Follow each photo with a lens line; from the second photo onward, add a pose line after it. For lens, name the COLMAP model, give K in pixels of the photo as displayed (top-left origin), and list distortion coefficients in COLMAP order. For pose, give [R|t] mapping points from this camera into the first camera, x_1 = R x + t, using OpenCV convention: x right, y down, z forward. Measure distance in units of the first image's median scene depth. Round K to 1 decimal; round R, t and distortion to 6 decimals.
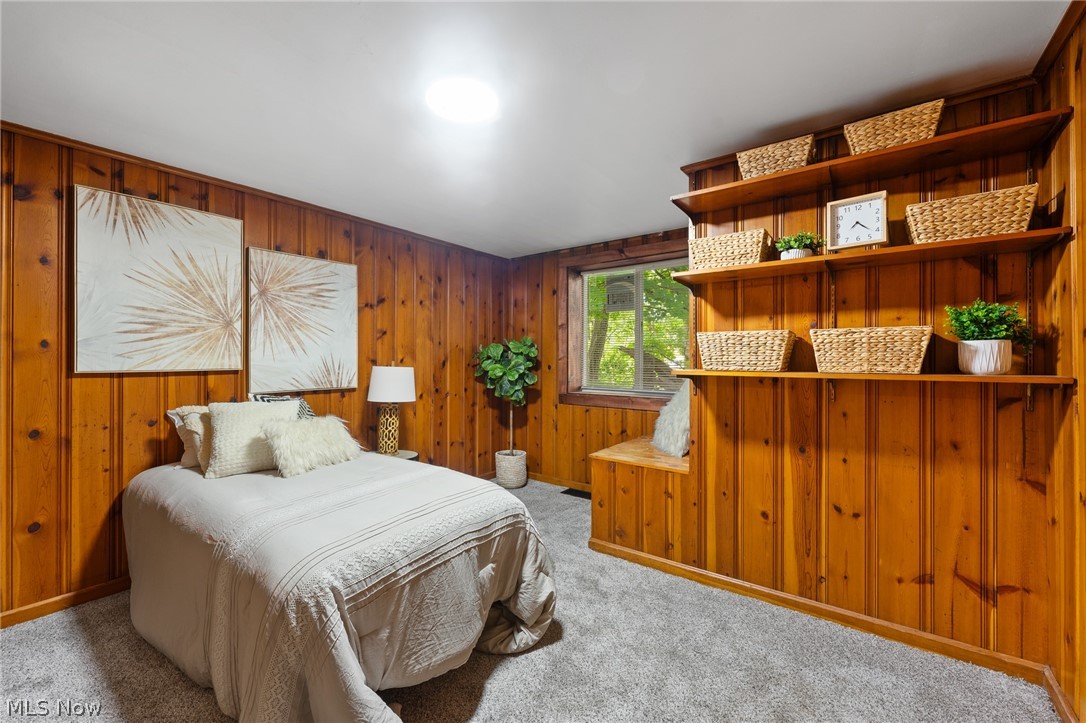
lens RADIAL K [[439.8, 0, 542.0], [0, 439.8, 357.5], [0, 0, 1]] dist [0.001438, 0.000150]
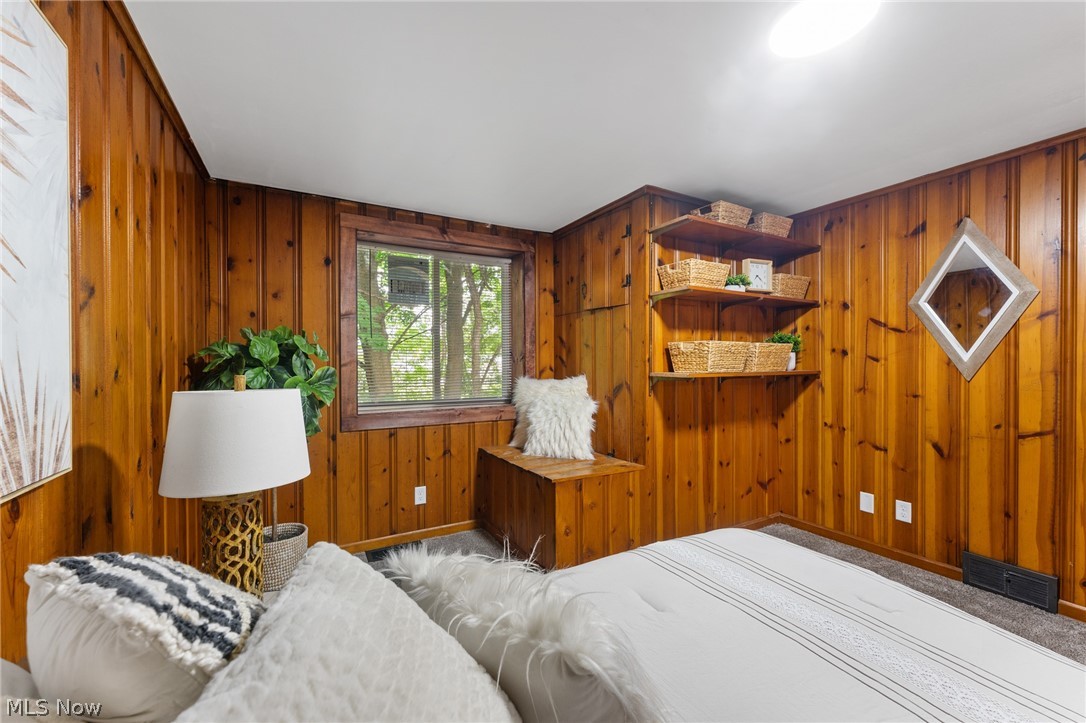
lens RADIAL K [[428.1, 0, 542.7], [0, 428.1, 363.9], [0, 0, 1]] dist [-0.001441, -0.000095]
pose [[0.402041, -0.008442, 0.915583, -0.748984], [0.001958, 0.999963, 0.008360, -0.004760], [-0.915619, -0.001568, 0.402043, 0.816273]]
